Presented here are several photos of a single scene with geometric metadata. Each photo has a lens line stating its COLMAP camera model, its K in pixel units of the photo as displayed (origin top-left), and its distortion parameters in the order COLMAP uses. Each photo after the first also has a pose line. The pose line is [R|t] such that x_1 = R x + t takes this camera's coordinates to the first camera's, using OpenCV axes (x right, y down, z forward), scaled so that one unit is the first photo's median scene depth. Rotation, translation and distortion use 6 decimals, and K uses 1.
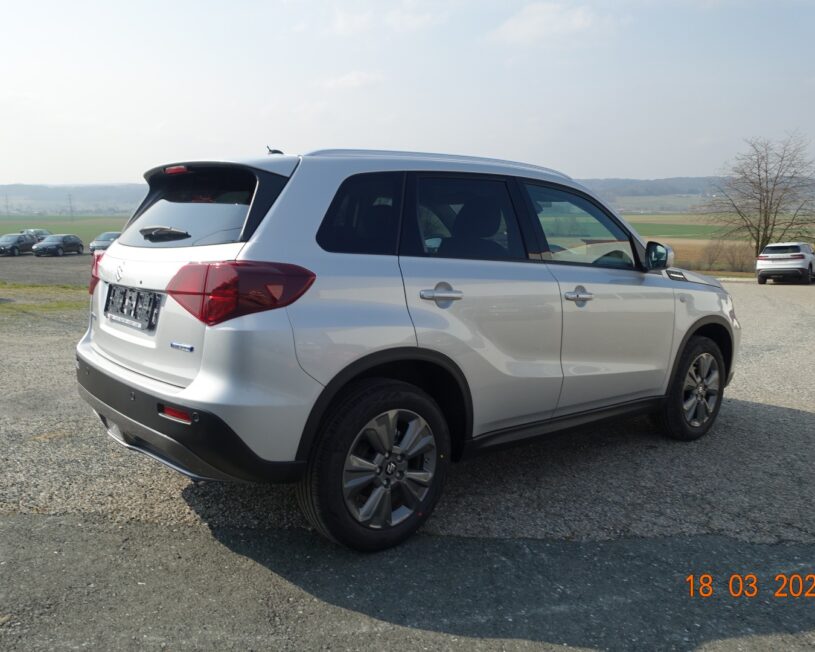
lens RADIAL K [[707.0, 0, 407.5], [0, 707.0, 326.0], [0, 0, 1]] dist [-0.007684, -0.008513]
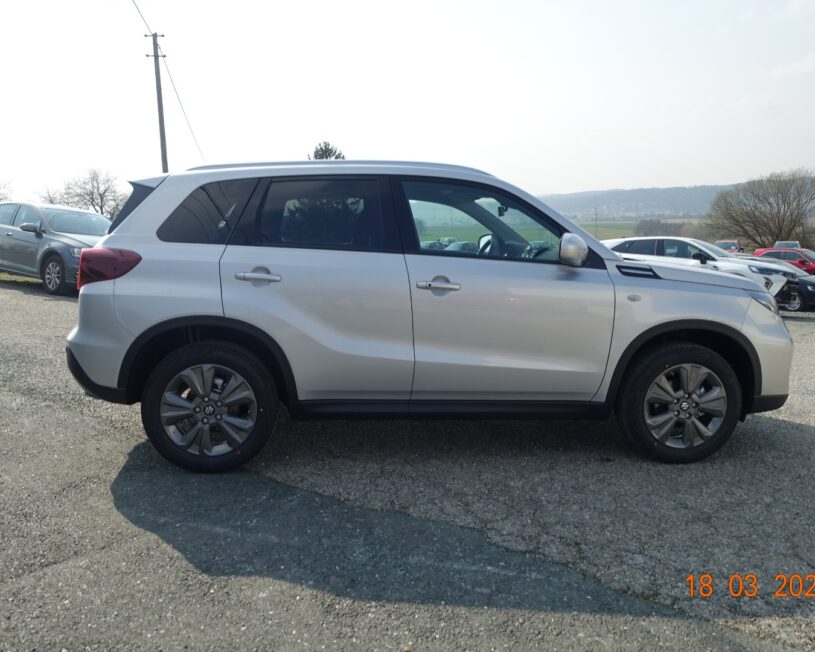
lens RADIAL K [[707.0, 0, 407.5], [0, 707.0, 326.0], [0, 0, 1]] dist [-0.007684, -0.008513]
pose [[0.810057, 0.060549, -0.583217, 0.899103], [-0.067180, 0.997688, 0.010269, 0.010365], [0.582490, 0.030861, 0.812252, 0.145724]]
